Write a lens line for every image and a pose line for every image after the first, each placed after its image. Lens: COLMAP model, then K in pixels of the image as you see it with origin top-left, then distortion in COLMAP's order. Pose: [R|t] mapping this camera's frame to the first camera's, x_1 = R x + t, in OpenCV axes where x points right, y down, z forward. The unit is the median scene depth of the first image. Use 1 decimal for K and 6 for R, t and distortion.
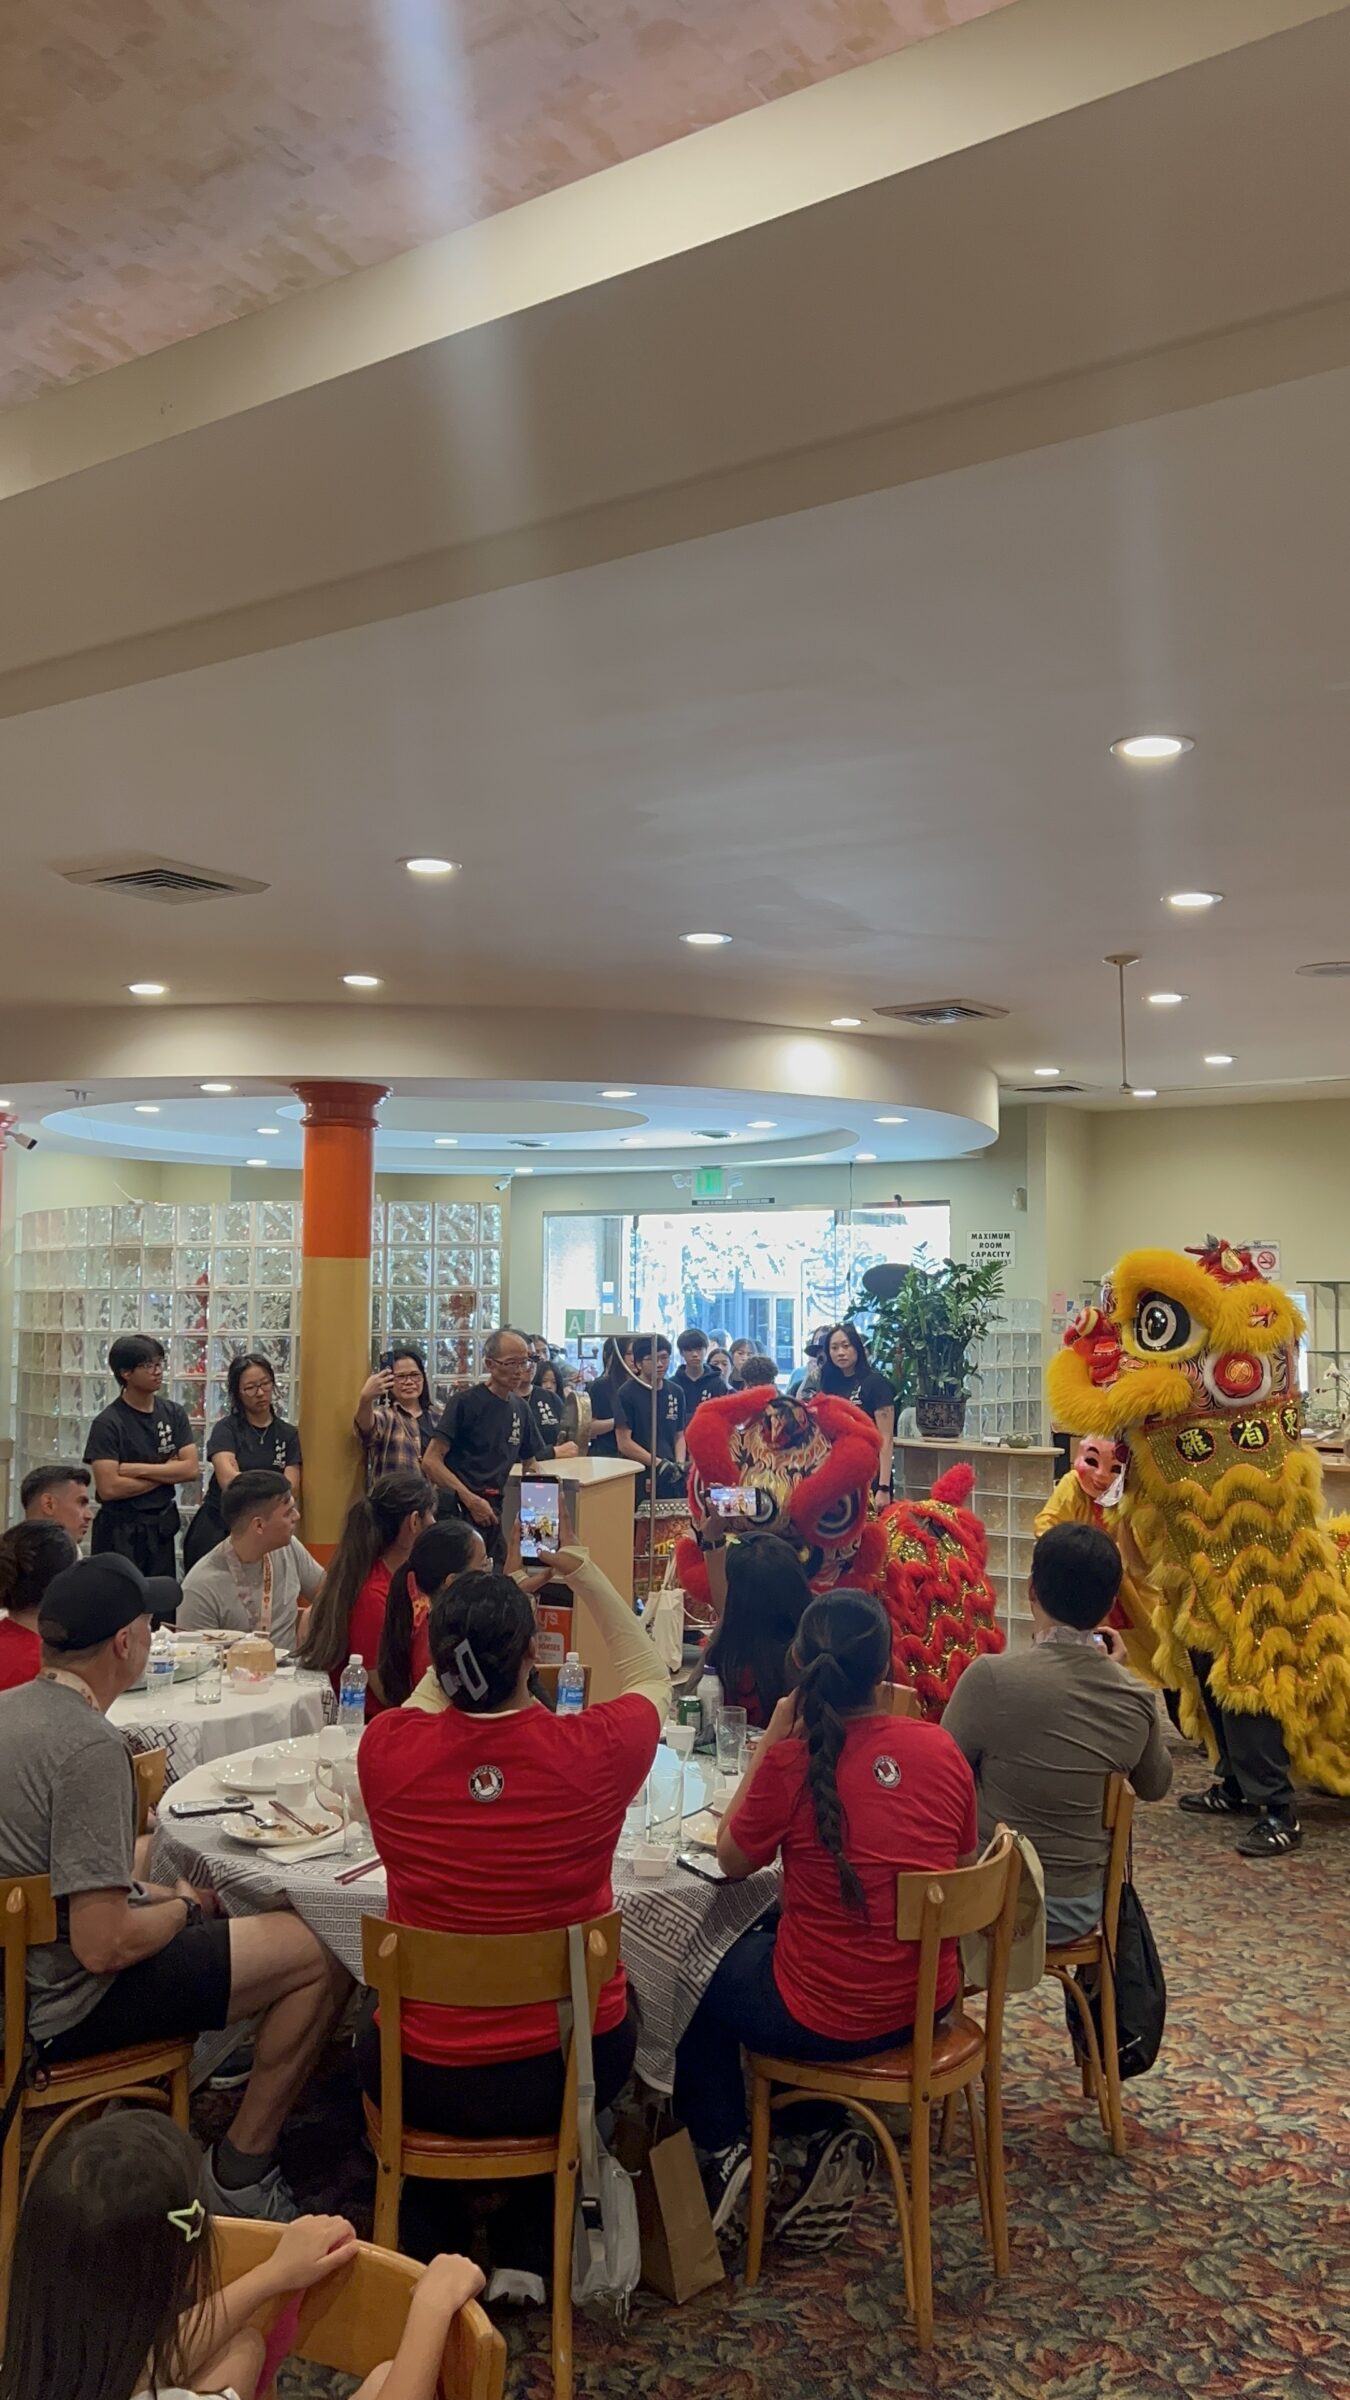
lens RADIAL K [[1968.5, 0, 720.0], [0, 1968.5, 1201.7], [0, 0, 1]] dist [0.077772, -0.068906]
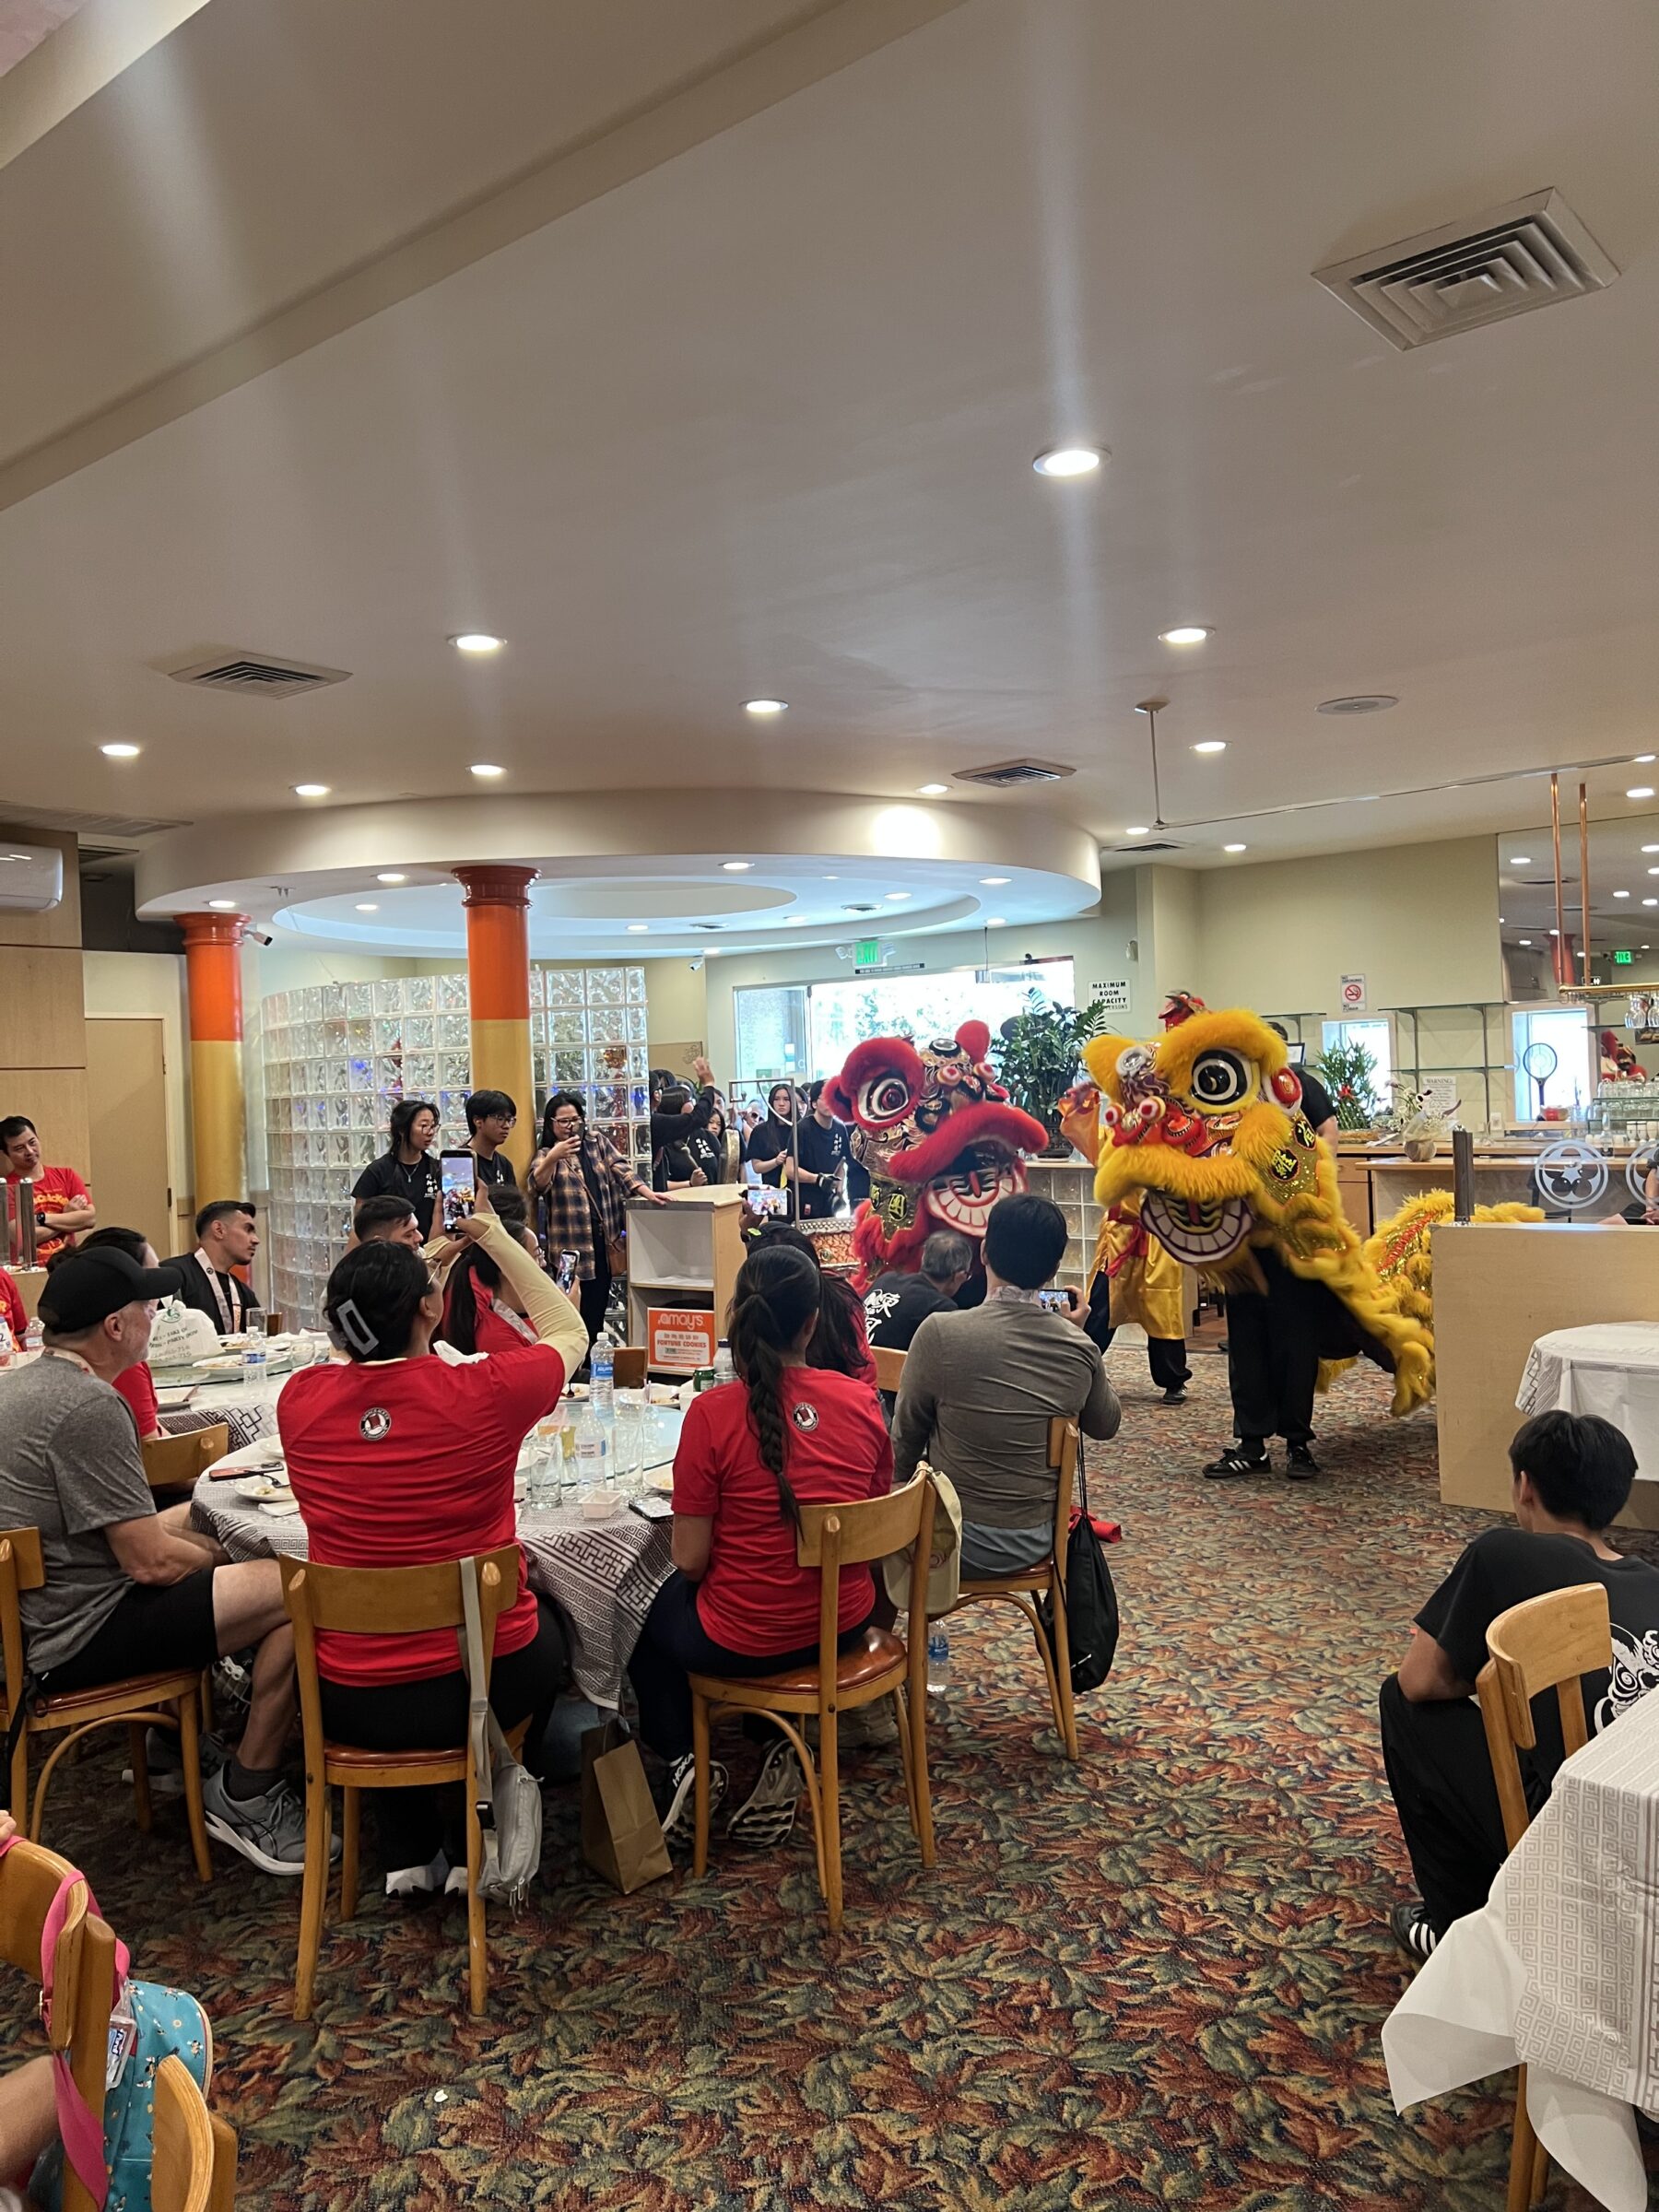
lens RADIAL K [[1653.6, 0, 843.9], [0, 1653.6, 1086.5], [0, 0, 1]] dist [0.078164, -0.071768]
pose [[0.996075, -0.044100, -0.076740, 0.128670], [0.048228, 0.997440, 0.052791, 0.041912], [0.074215, -0.056285, 0.995653, 0.074590]]
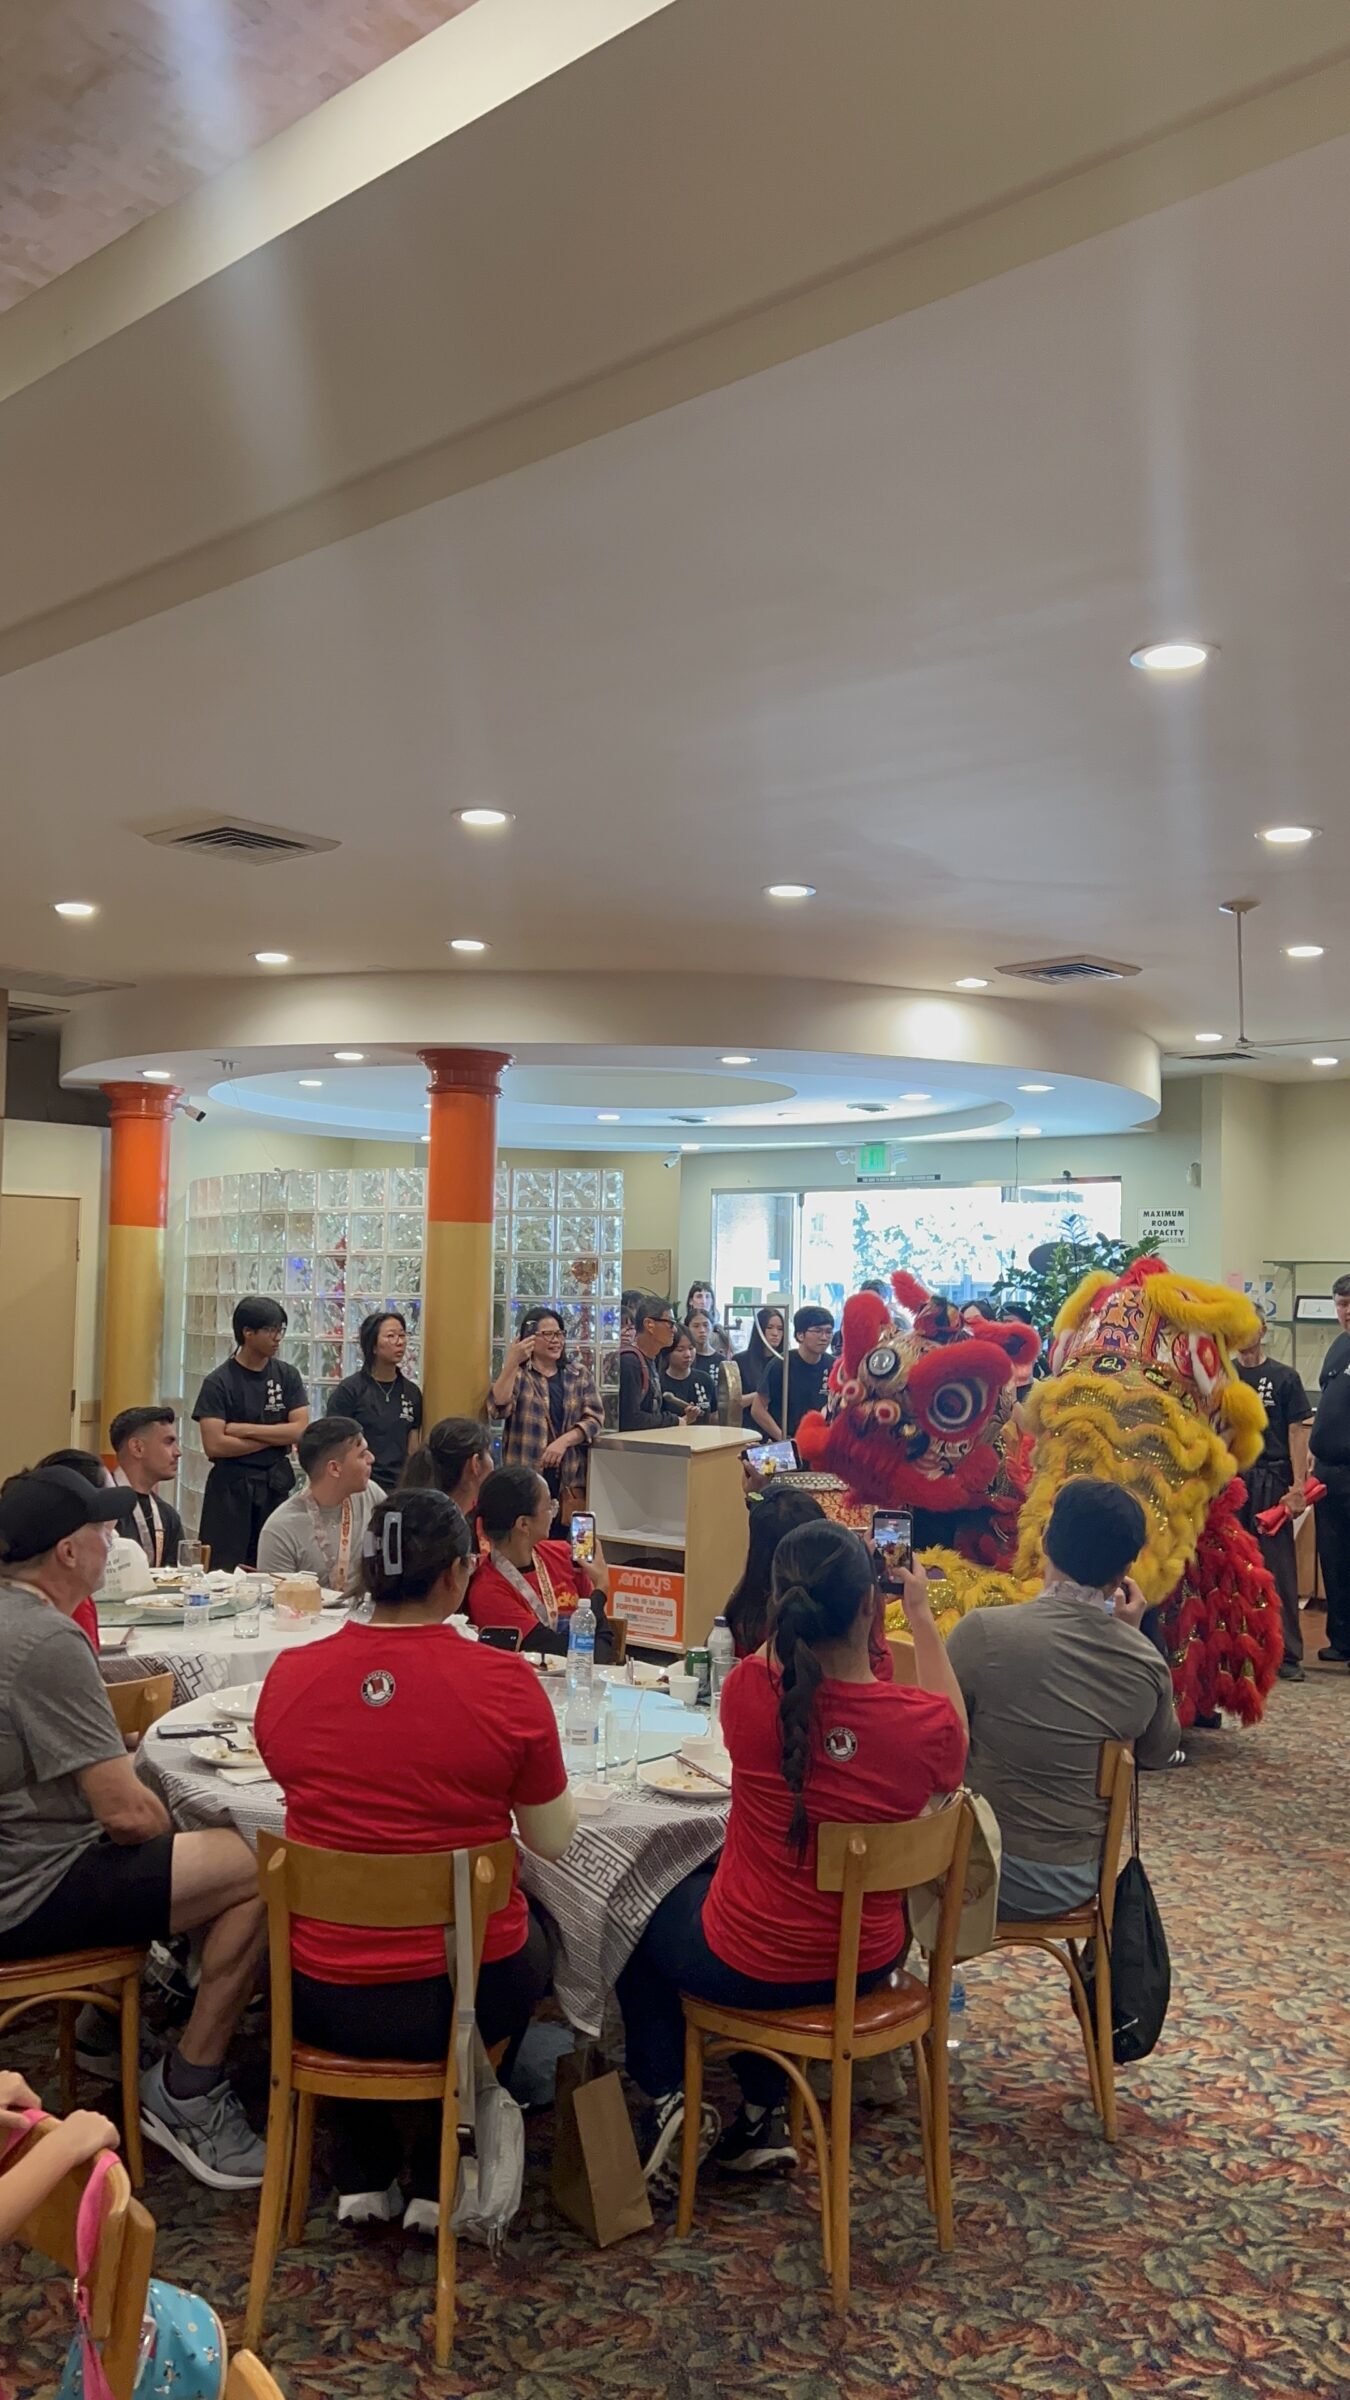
lens RADIAL K [[1968.5, 0, 667.5], [0, 1968.5, 1209.3], [0, 0, 1]] dist [0.077772, -0.068906]
pose [[0.988214, 0.005191, -0.152988, 0.107475], [-0.004215, 0.999969, 0.006700, 0.023420], [0.153017, -0.005976, 0.988205, 0.026189]]
